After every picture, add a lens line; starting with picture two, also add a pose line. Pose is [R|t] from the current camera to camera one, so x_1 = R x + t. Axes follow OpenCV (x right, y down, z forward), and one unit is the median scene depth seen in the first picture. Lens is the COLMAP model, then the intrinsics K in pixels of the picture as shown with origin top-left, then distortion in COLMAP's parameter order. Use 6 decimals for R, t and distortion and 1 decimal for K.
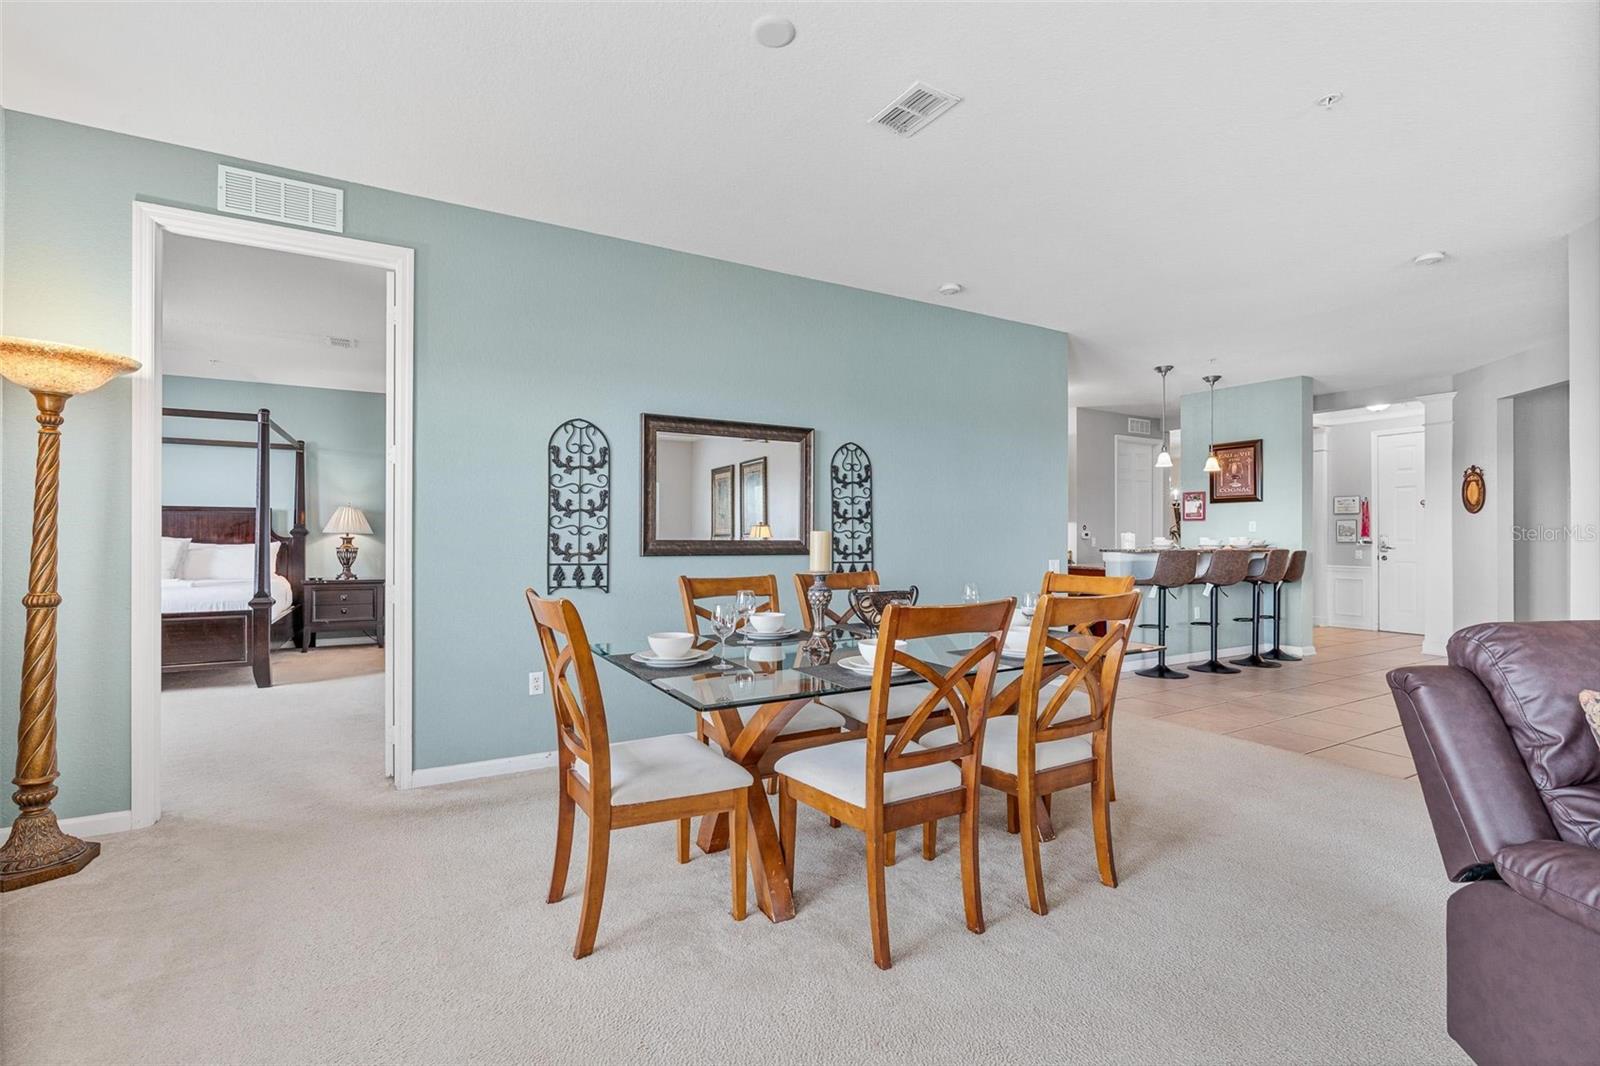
lens RADIAL K [[718.3, 0, 795.9], [0, 718.3, 535.6], [0, 0, 1]] dist [-0.009299, 0.003684]
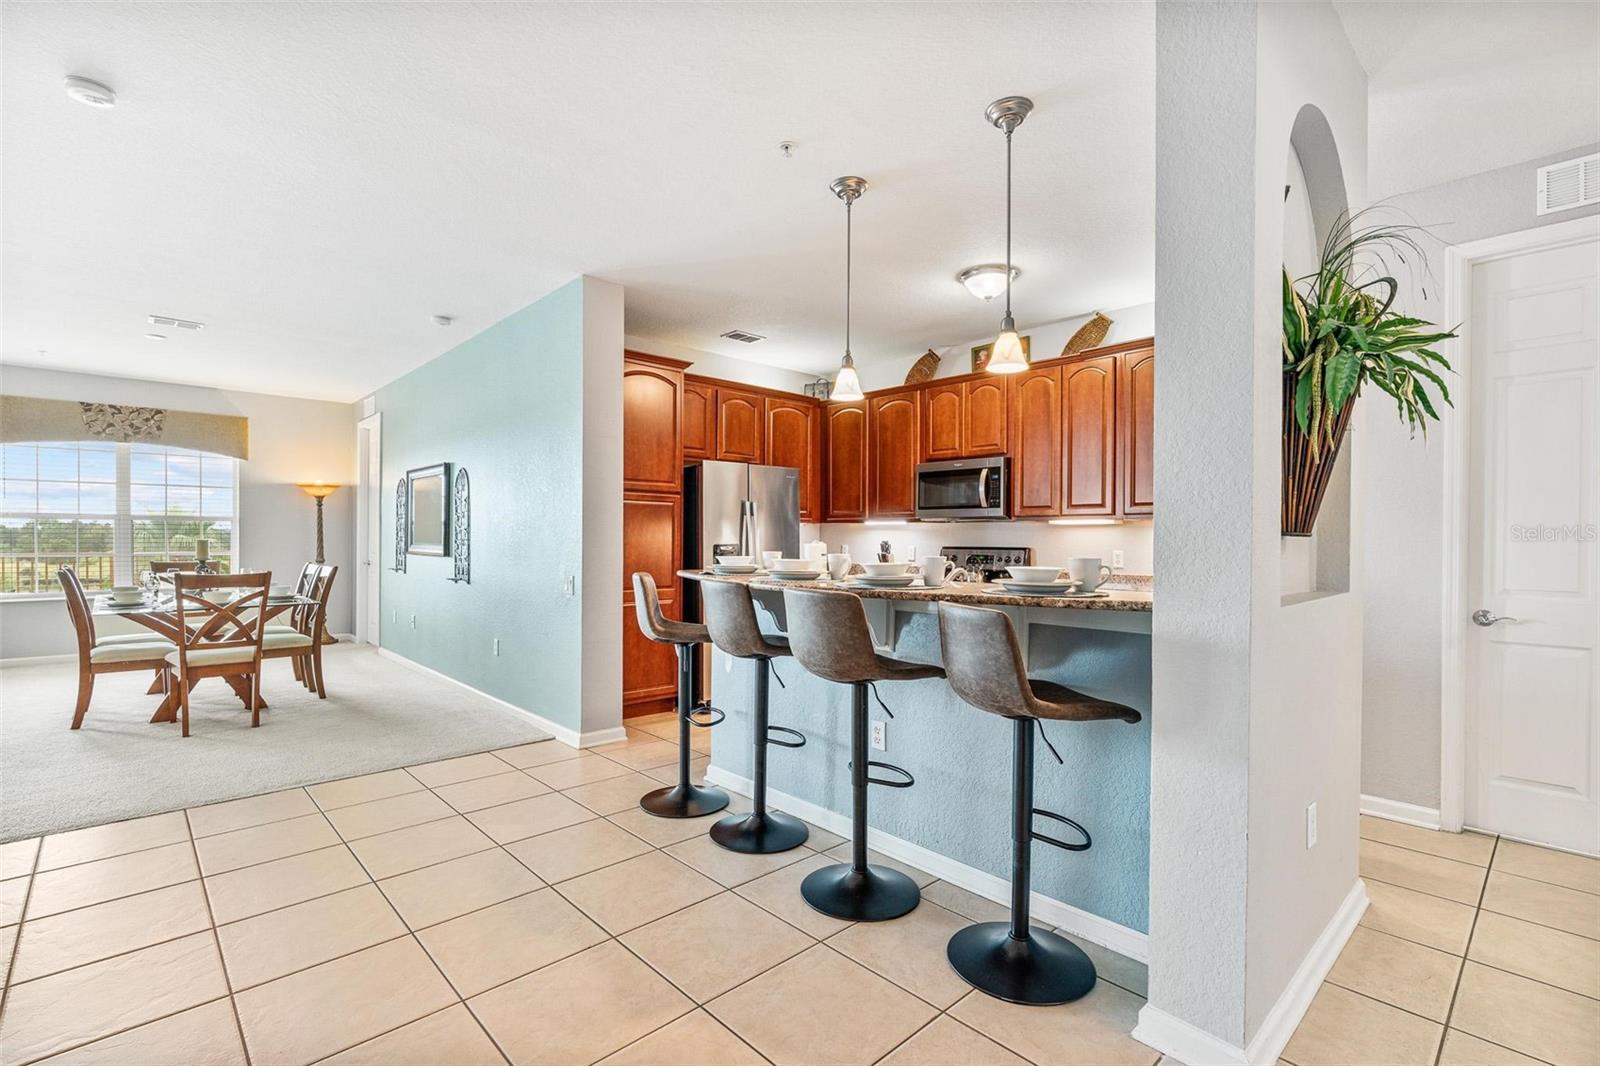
lens RADIAL K [[718.3, 0, 802.6], [0, 718.3, 533.1], [0, 0, 1]] dist [-0.009299, 0.003684]
pose [[0.223949, -0.004245, -0.974592, 1.706725], [-0.005149, 0.999971, -0.005538, -0.014239], [0.974587, 0.006258, 0.223921, 1.562233]]
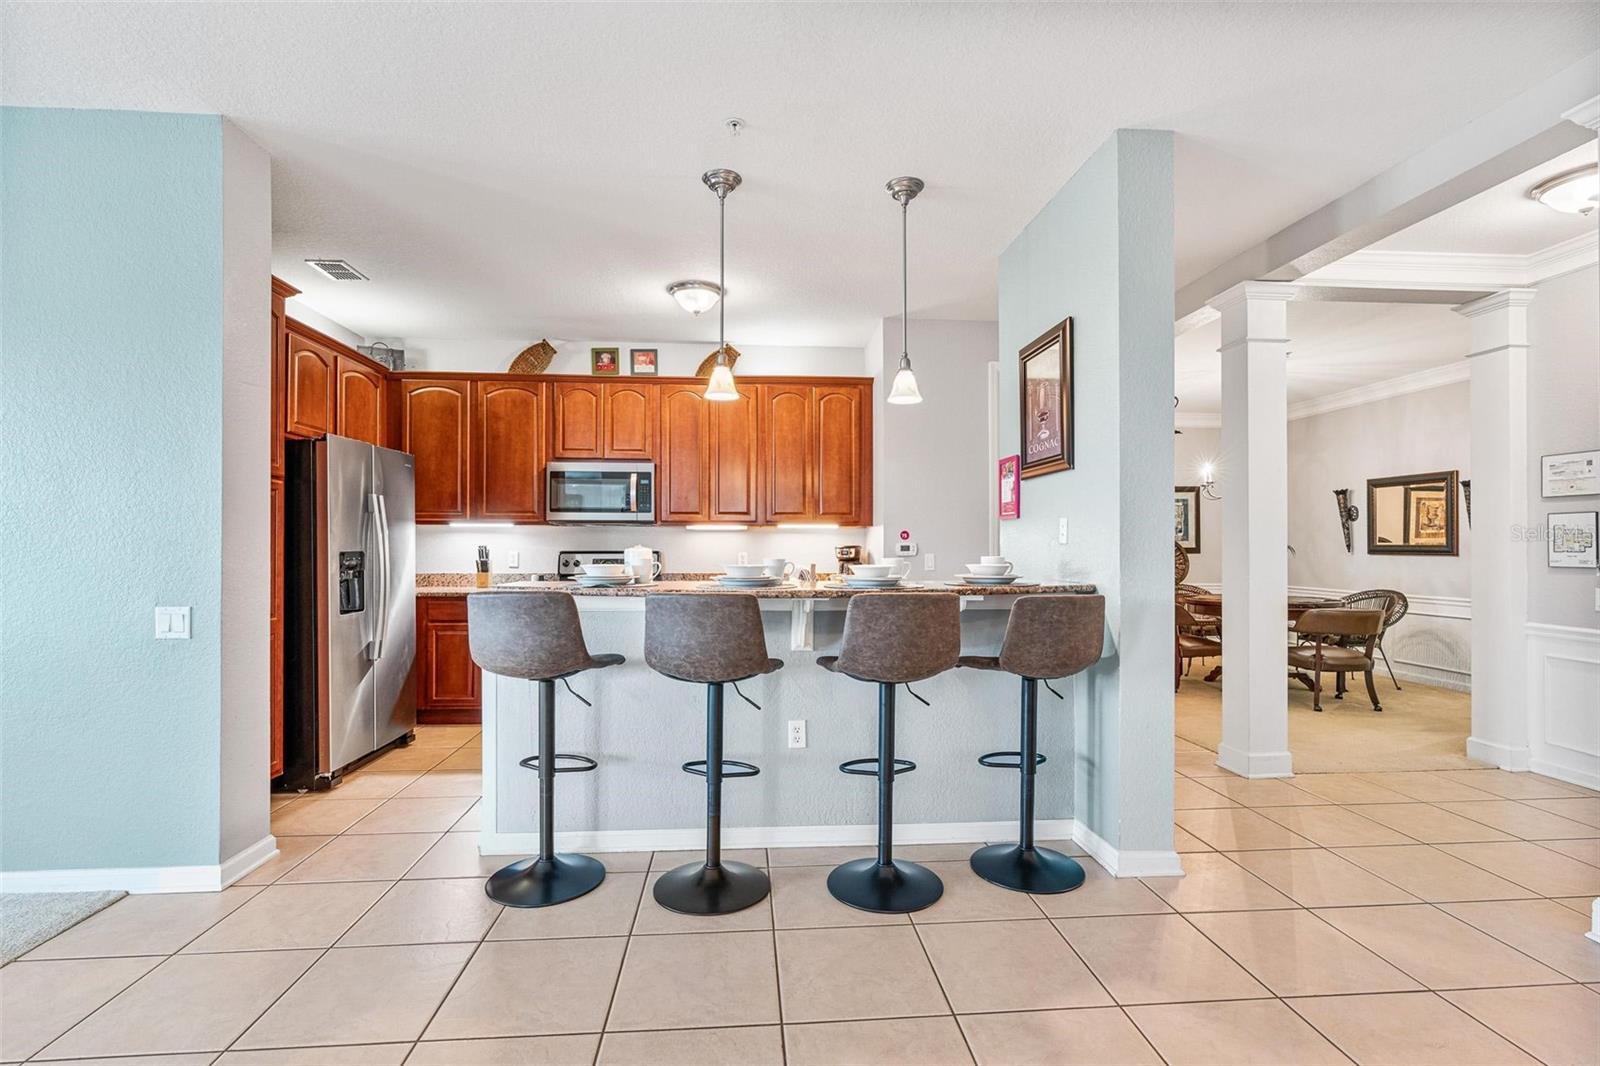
lens RADIAL K [[718.3, 0, 801.2], [0, 718.3, 543.5], [0, 0, 1]] dist [-0.009299, 0.003684]
pose [[0.901094, -0.000497, -0.433624, 1.354053], [-0.000361, 0.999998, -0.001897, -0.008180], [0.433624, 0.001866, 0.901092, 1.105425]]
